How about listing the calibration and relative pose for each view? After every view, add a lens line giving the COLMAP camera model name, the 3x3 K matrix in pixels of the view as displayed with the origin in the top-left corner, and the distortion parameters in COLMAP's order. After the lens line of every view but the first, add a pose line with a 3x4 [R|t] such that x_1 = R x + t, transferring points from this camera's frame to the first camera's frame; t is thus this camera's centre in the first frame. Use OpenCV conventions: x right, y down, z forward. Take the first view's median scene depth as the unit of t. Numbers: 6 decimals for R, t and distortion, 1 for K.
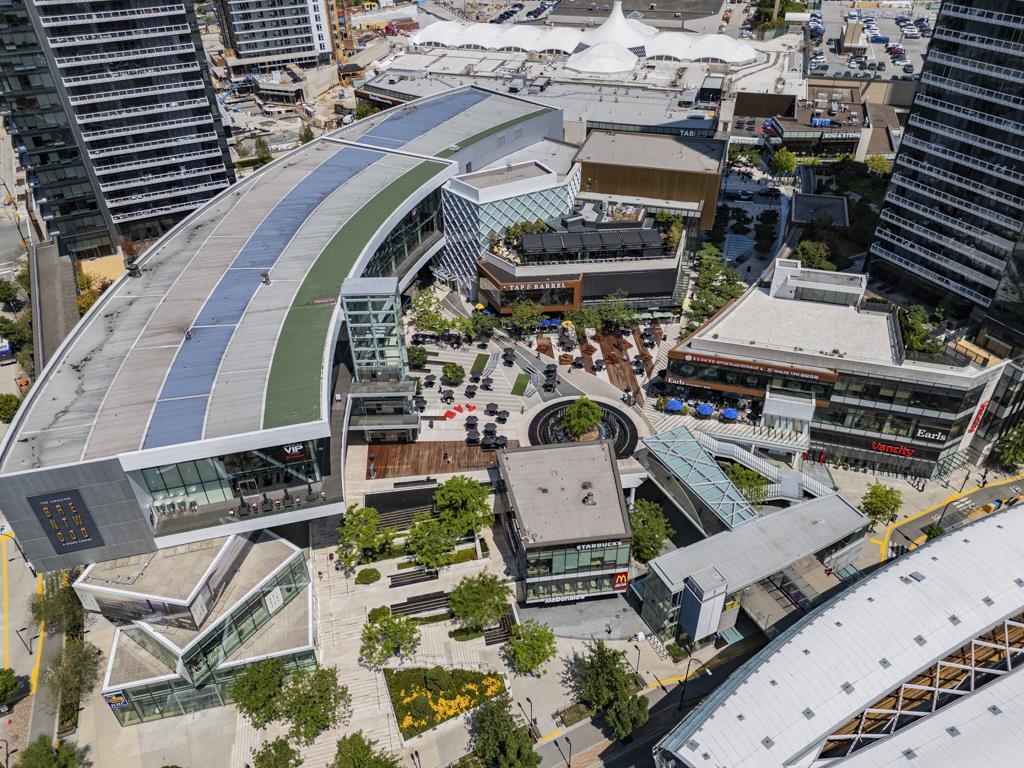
lens RADIAL K [[747.2, 0, 512.0], [0, 747.2, 384.0], [0, 0, 1]] dist [0.070978, -0.060319]
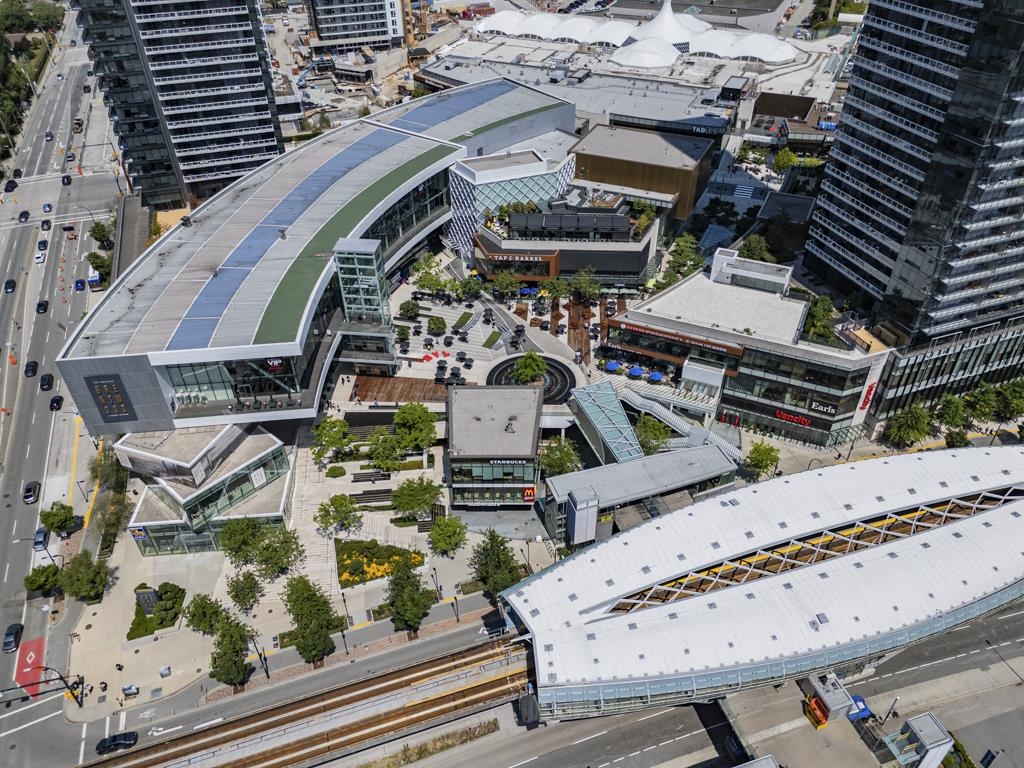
lens RADIAL K [[747.2, 0, 512.0], [0, 747.2, 384.0], [0, 0, 1]] dist [0.070978, -0.060319]
pose [[0.989846, 0.088824, -0.110978, 0.192286], [-0.085634, 0.995773, 0.033195, 0.031074], [0.113458, -0.023355, 0.993268, -0.192122]]
